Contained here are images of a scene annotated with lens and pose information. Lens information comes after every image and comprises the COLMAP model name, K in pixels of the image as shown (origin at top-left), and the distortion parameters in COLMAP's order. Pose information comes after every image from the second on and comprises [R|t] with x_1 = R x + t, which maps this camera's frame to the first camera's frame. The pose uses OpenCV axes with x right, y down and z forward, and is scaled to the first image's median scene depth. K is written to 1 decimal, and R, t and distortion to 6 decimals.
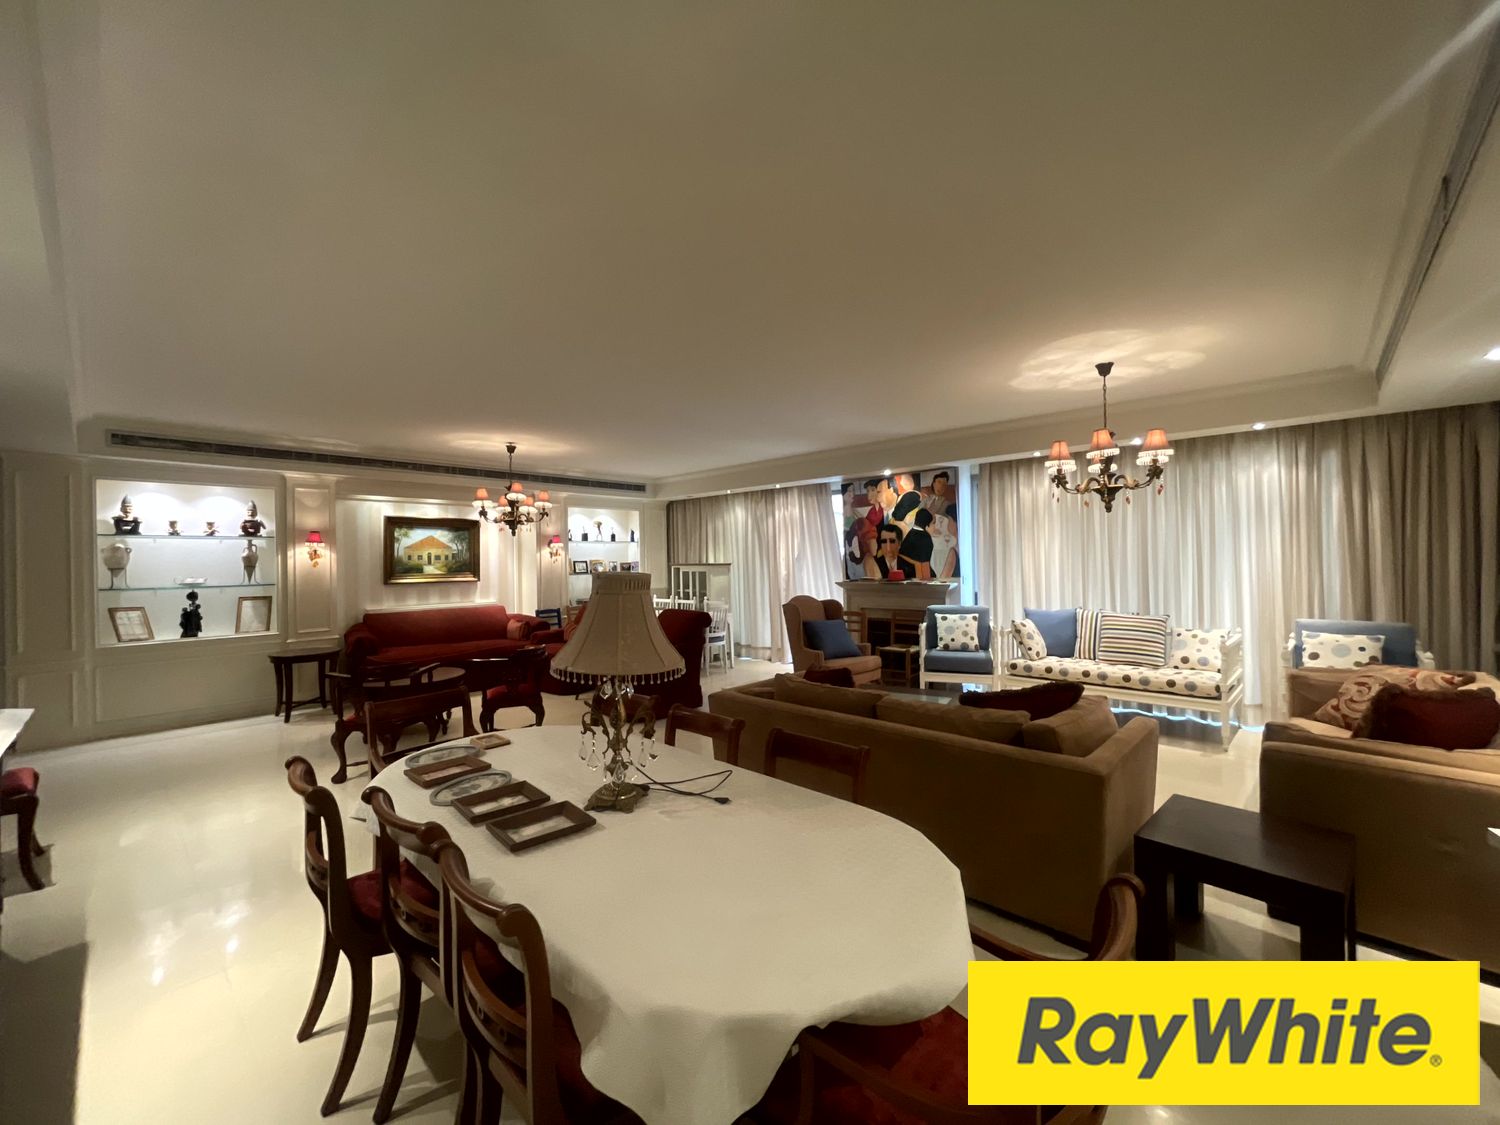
lens RADIAL K [[616.9, 0, 751.7], [0, 616.9, 563.0], [0, 0, 1]] dist [0.002857, -0.000470]
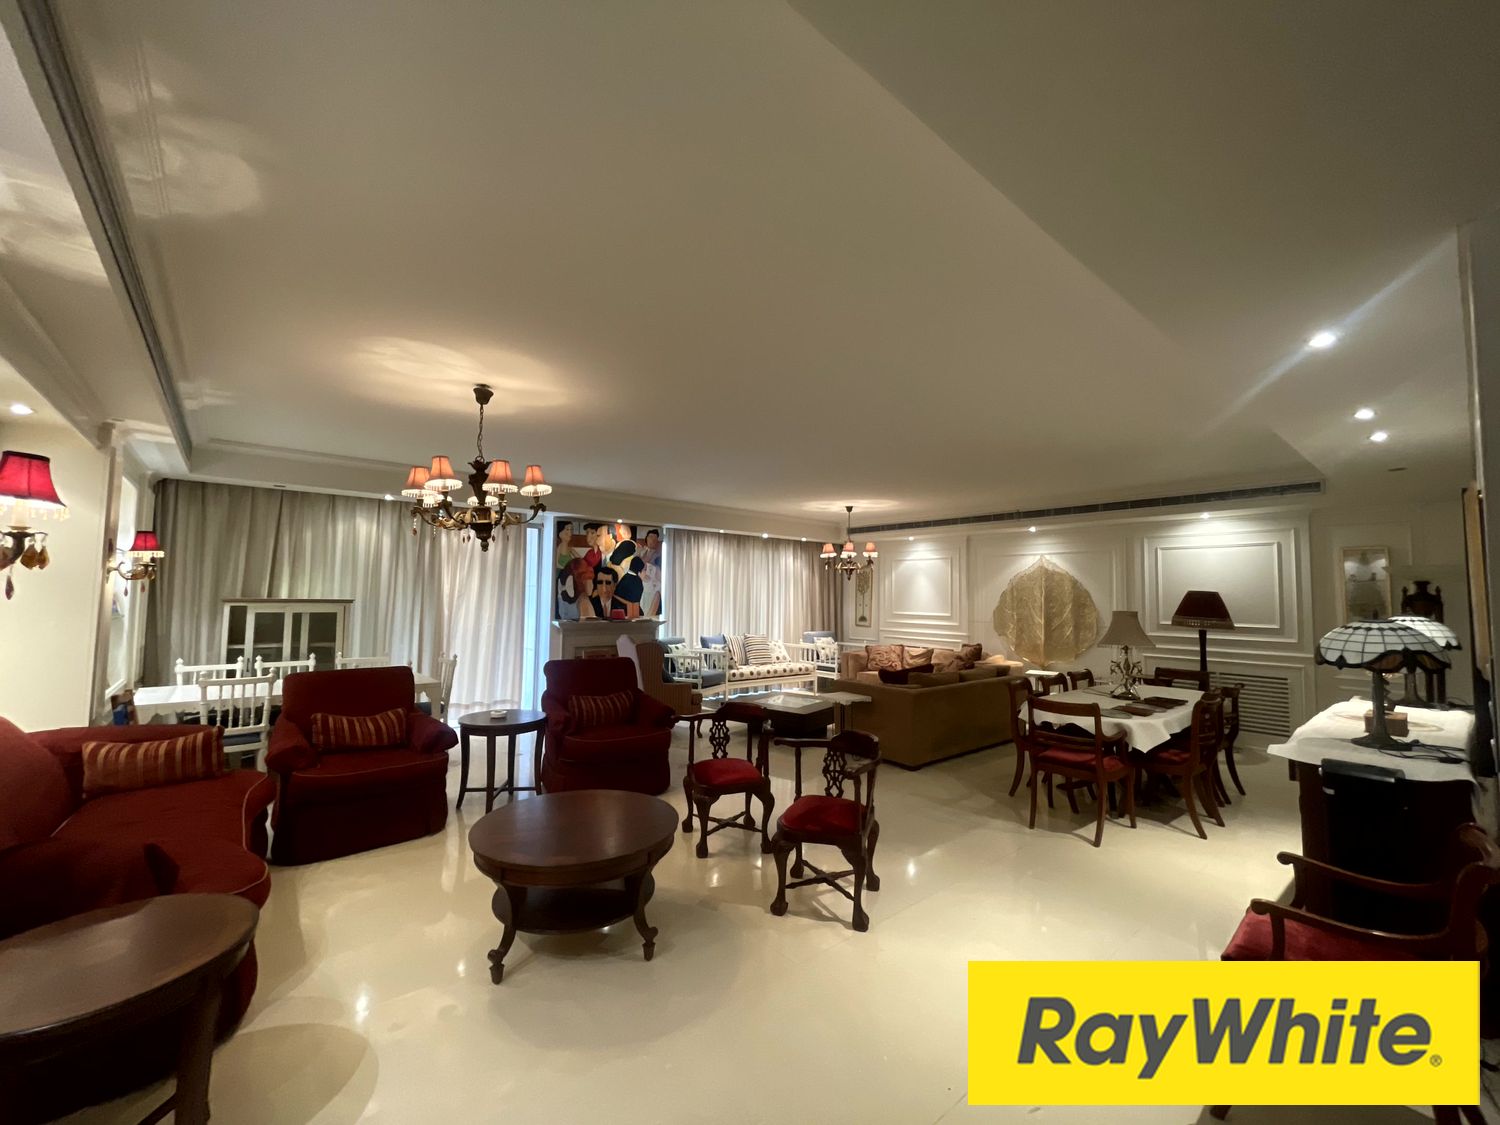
lens RADIAL K [[616.9, 0, 752.8], [0, 616.9, 557.5], [0, 0, 1]] dist [0.002857, -0.000470]
pose [[0.102170, 0.078891, 0.991634, -0.838771], [-0.012416, 0.996874, -0.078028, 0.001884], [-0.994689, -0.004340, 0.102830, 0.642881]]
